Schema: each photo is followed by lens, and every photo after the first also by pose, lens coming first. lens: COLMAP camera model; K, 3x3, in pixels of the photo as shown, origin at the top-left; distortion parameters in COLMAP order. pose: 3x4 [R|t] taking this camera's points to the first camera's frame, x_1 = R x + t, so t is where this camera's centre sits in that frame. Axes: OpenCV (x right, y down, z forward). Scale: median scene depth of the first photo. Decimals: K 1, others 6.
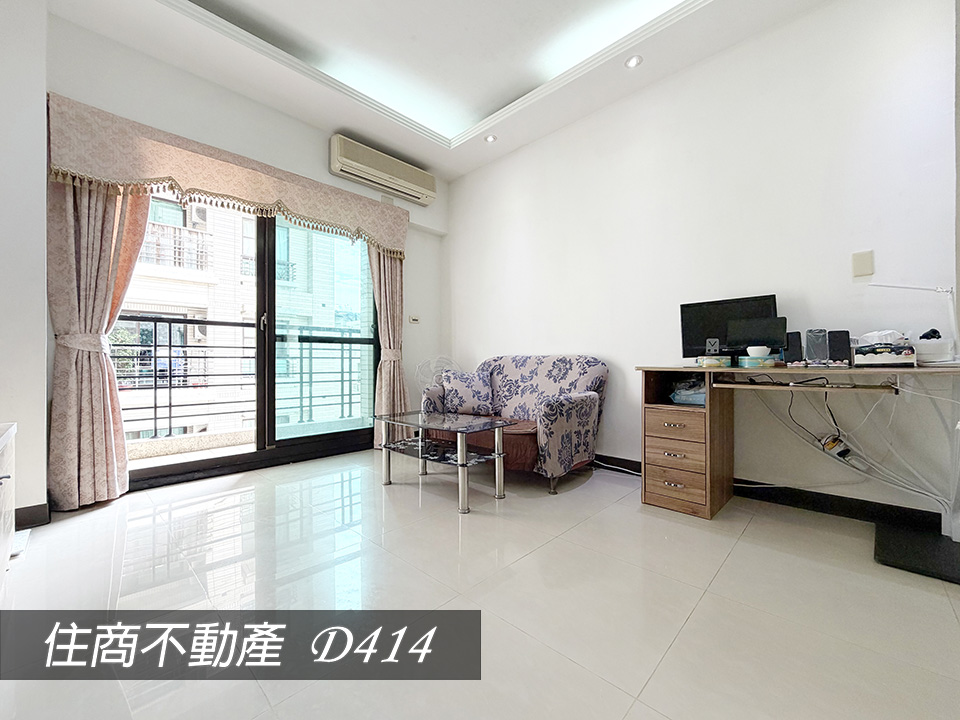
lens RADIAL K [[389.9, 0, 478.0], [0, 389.9, 360.5], [0, 0, 1]] dist [0.000120, 0.000317]
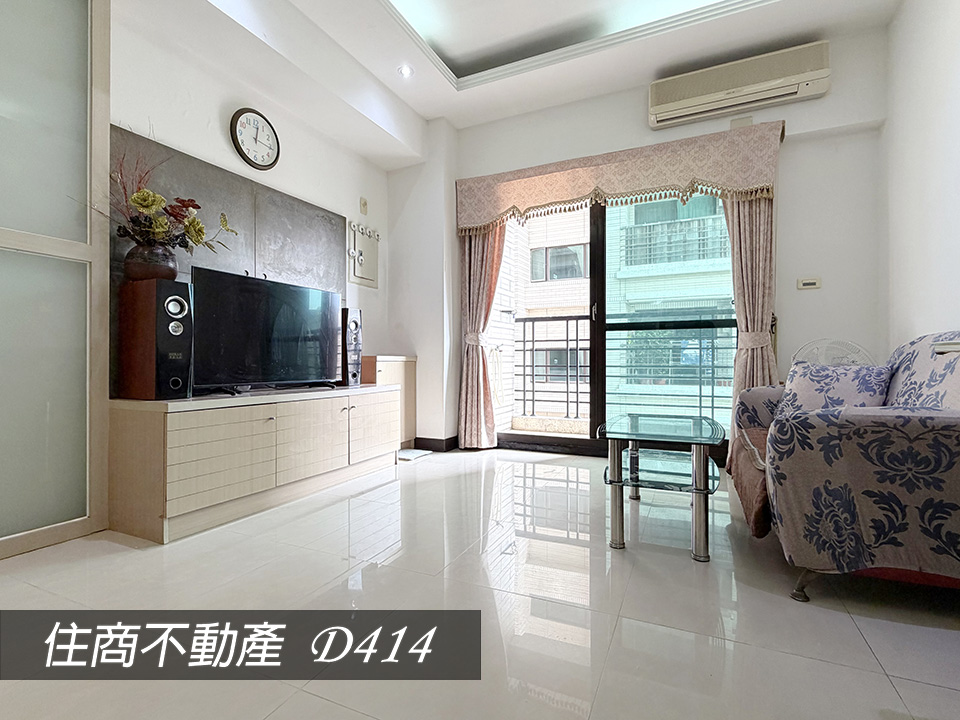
lens RADIAL K [[468.1, 0, 479.1], [0, 468.1, 360.9], [0, 0, 1]] dist [-0.000932, 0.000983]
pose [[0.333081, 0.003344, -0.942892, 0.596267], [0.002190, 0.999988, 0.004320, 0.025771], [0.942896, -0.003503, 0.333069, 0.381418]]
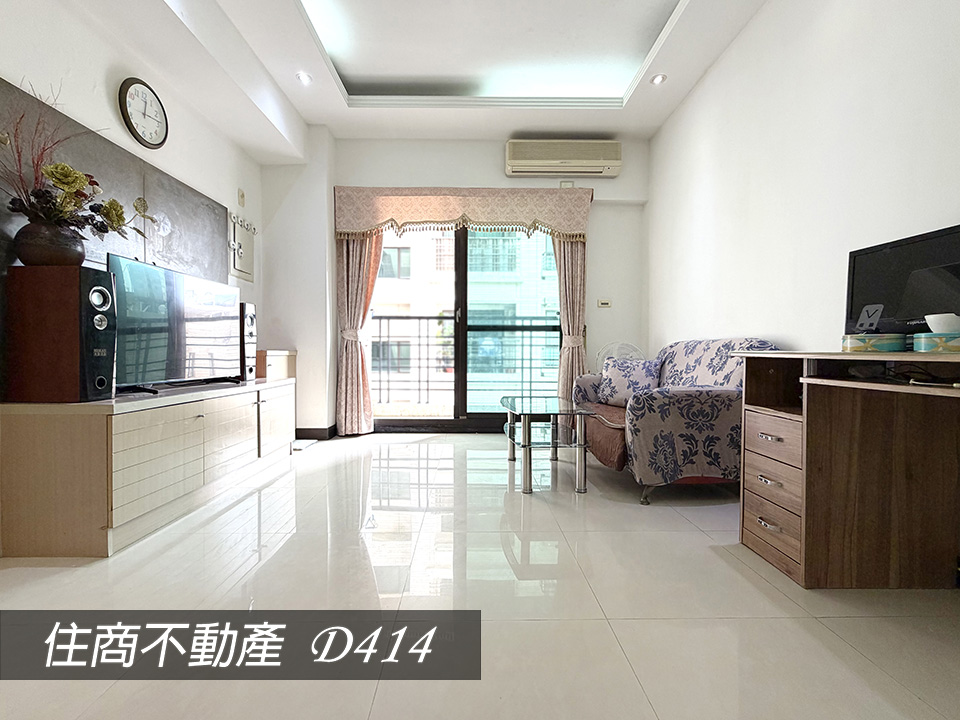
lens RADIAL K [[430.2, 0, 478.7], [0, 430.2, 360.9], [0, 0, 1]] dist [-0.000497, -0.000872]
pose [[0.709125, 0.020170, -0.704794, 0.554048], [-0.004674, 0.999703, 0.023907, 0.014006], [0.705067, -0.013659, 0.709009, 0.095006]]
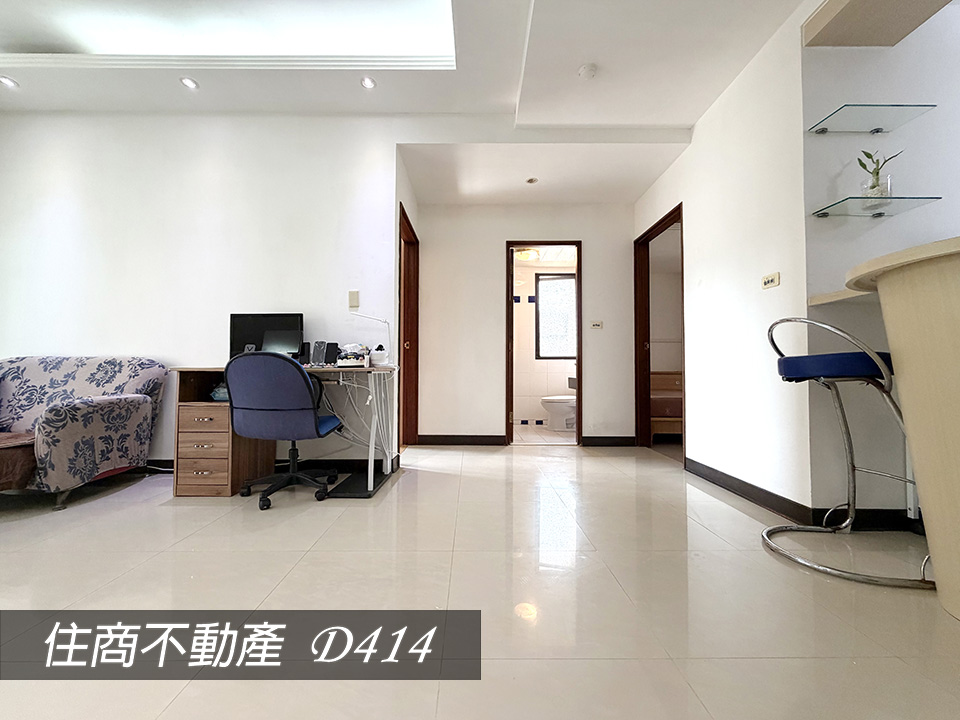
lens RADIAL K [[389.9, 0, 481.9], [0, 389.9, 358.8], [0, 0, 1]] dist [0.000120, 0.000317]
pose [[0.712498, 0.025051, 0.701227, 0.233858], [-0.005837, 0.999540, -0.029777, 0.016120], [-0.701650, 0.017123, 0.712316, -0.305859]]
